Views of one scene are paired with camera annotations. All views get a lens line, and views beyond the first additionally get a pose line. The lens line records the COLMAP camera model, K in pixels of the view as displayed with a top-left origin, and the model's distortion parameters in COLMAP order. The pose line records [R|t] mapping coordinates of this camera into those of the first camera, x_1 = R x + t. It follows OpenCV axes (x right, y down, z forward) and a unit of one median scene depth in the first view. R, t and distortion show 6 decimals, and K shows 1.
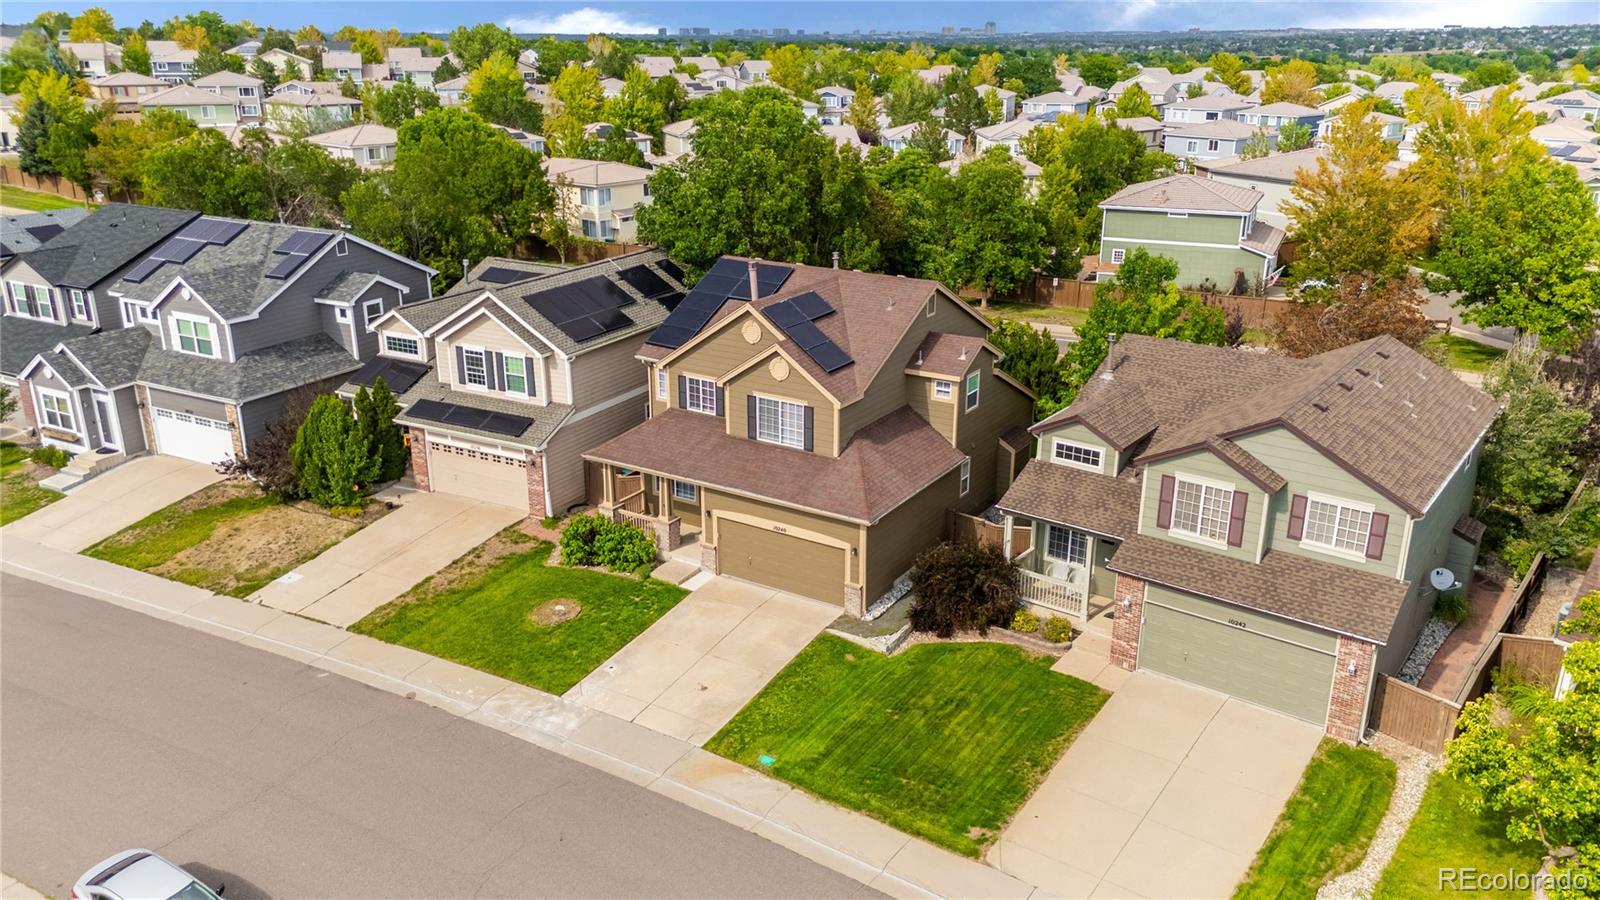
lens RADIAL K [[1217.8, 0, 794.5], [0, 1217.8, 438.6], [0, 0, 1]] dist [0.035491, -0.024031]
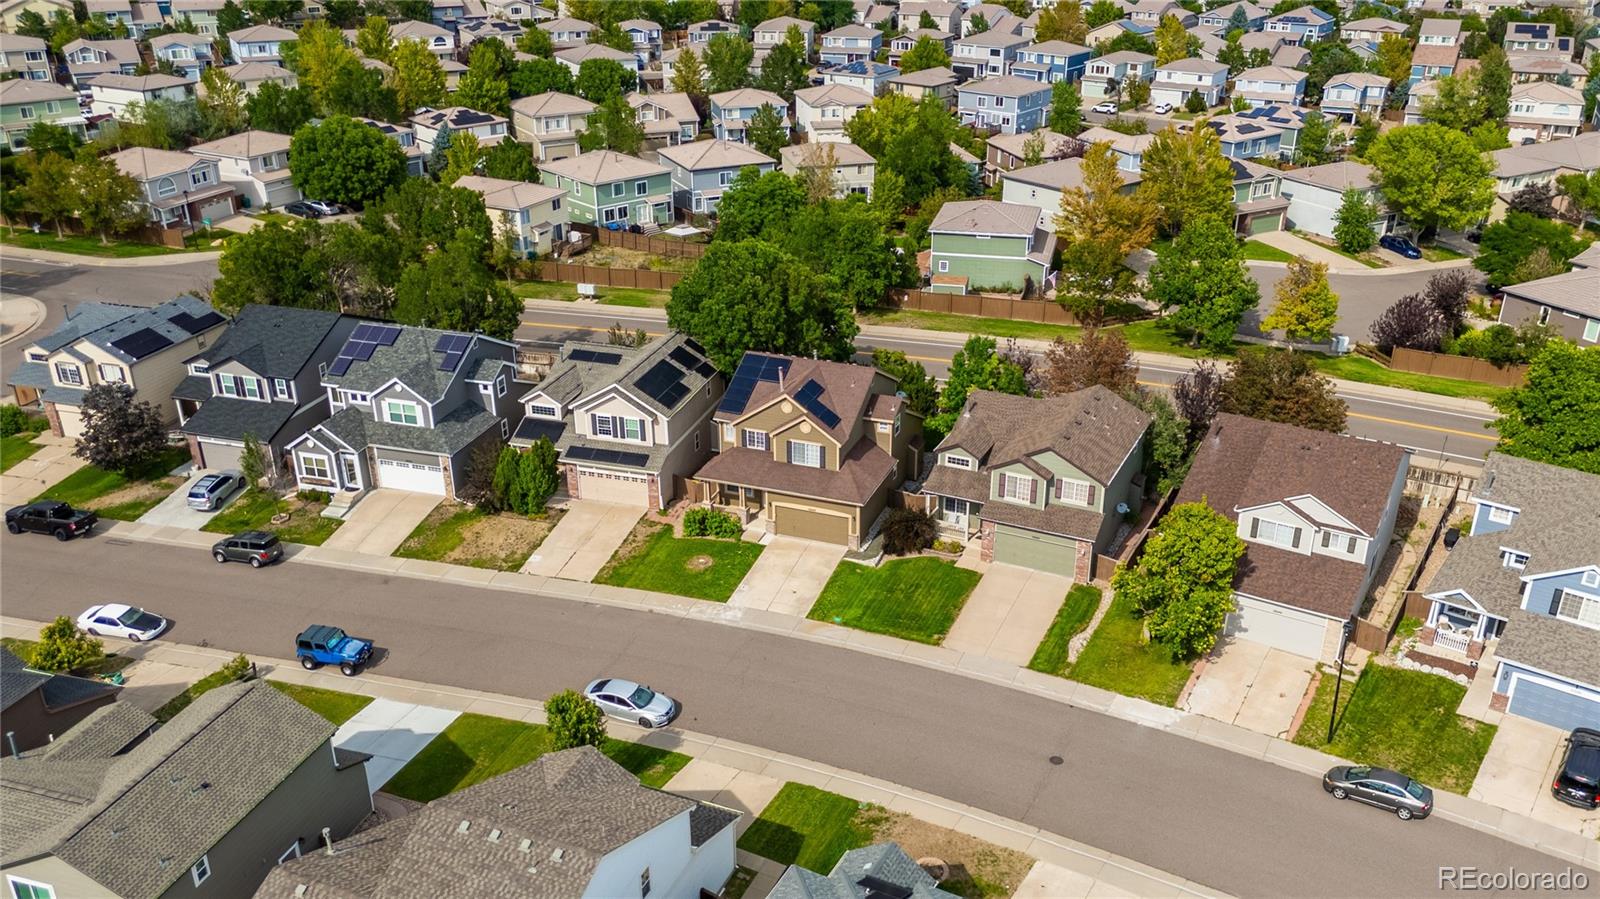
lens RADIAL K [[1357.5, 0, 815.6], [0, 1357.5, 465.0], [0, 0, 1]] dist [0.030214, -0.002928]
pose [[0.979682, -0.087652, 0.180391, -0.329849], [0.068525, 0.991603, 0.109671, -0.197117], [-0.188489, -0.095081, 0.977462, -0.941321]]
